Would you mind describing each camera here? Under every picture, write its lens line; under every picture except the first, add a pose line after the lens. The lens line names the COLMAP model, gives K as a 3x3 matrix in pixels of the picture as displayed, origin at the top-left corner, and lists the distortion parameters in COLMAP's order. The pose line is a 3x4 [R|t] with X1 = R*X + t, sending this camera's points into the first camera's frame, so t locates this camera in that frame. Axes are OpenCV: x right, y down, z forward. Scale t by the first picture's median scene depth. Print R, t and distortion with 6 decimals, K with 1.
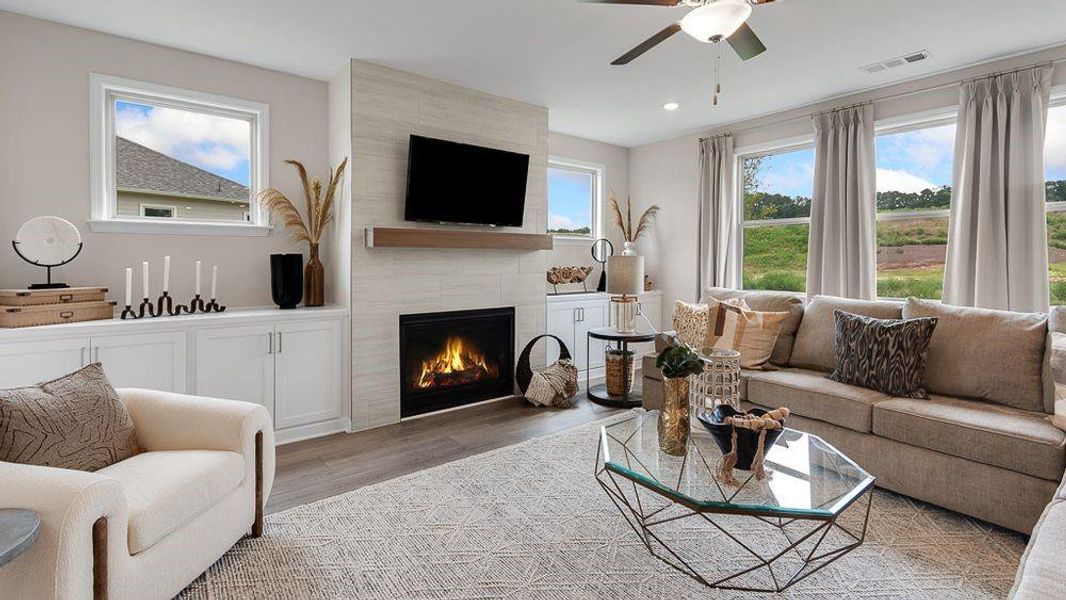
lens RADIAL K [[467.3, 0, 525.6], [0, 467.3, 295.0], [0, 0, 1]] dist [0.002410, 0.000793]
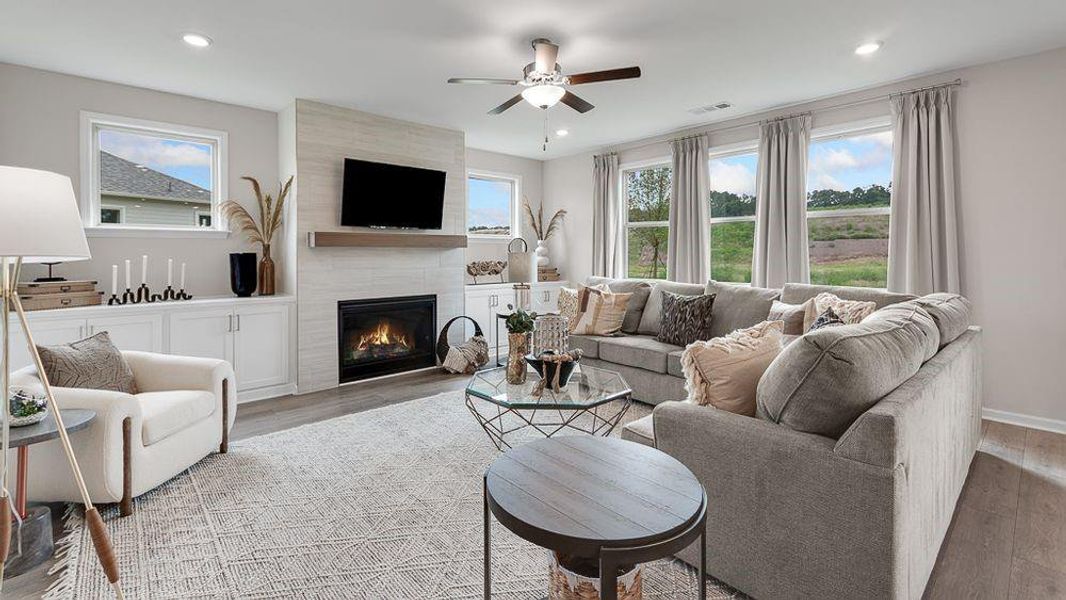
lens RADIAL K [[467.3, 0, 525.4], [0, 467.3, 282.0], [0, 0, 1]] dist [0.002410, 0.000793]
pose [[0.996942, -0.013516, 0.076965, 0.141113], [0.015074, 0.999692, -0.019693, 0.025404], [-0.076675, 0.020793, 0.996839, -0.297105]]
